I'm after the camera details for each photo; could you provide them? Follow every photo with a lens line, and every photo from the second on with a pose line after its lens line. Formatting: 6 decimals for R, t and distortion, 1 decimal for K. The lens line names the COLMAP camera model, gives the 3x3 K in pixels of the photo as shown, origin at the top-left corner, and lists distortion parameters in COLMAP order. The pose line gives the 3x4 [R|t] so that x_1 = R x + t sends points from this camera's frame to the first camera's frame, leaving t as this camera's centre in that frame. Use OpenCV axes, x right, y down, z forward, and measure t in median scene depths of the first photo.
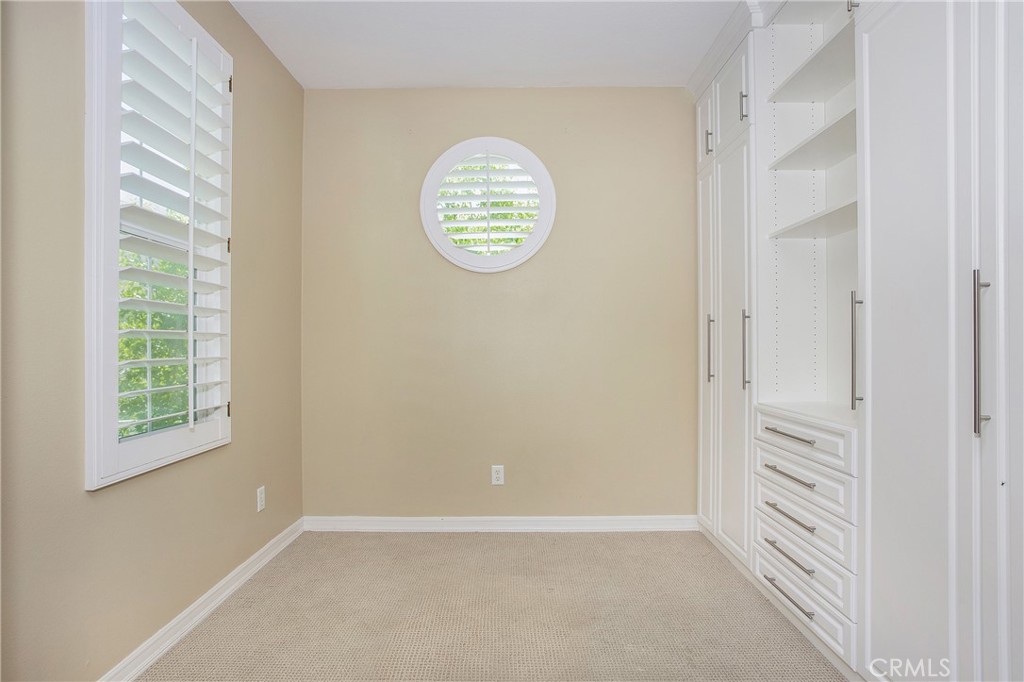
lens RADIAL K [[557.2, 0, 508.2], [0, 557.2, 348.2], [0, 0, 1]] dist [-0.023028, -0.000387]
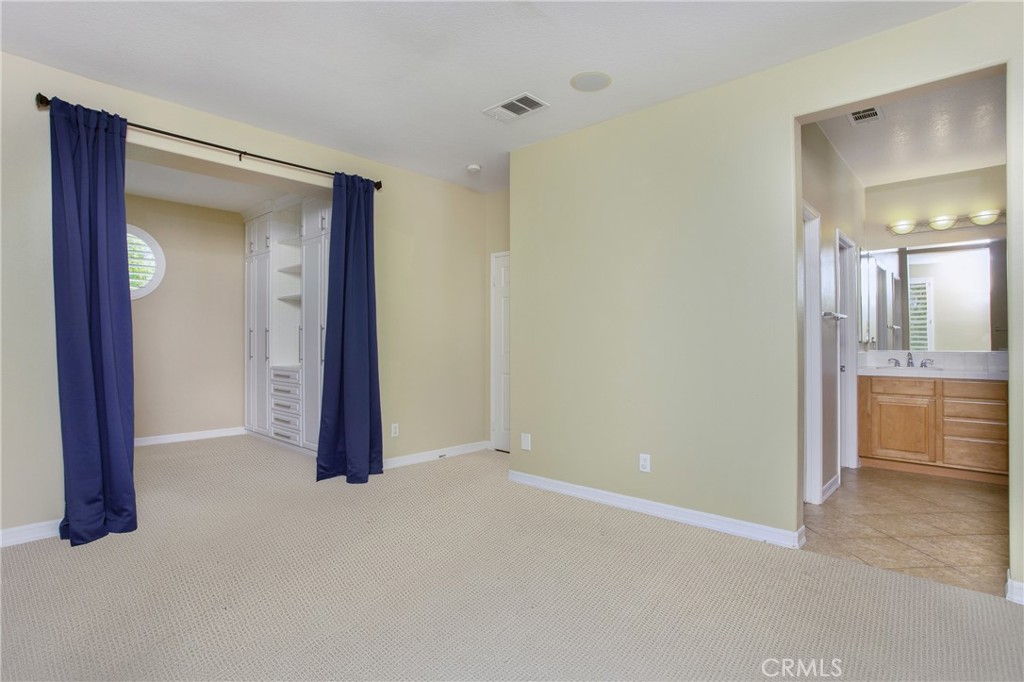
lens RADIAL K [[526.4, 0, 507.0], [0, 526.4, 342.0], [0, 0, 1]] dist [-0.031138, -0.000002]
pose [[0.684322, 0.001683, 0.729178, -0.505999], [-0.004734, 0.999987, 0.002134, -0.017464], [-0.729165, -0.004912, 0.684321, -1.291593]]
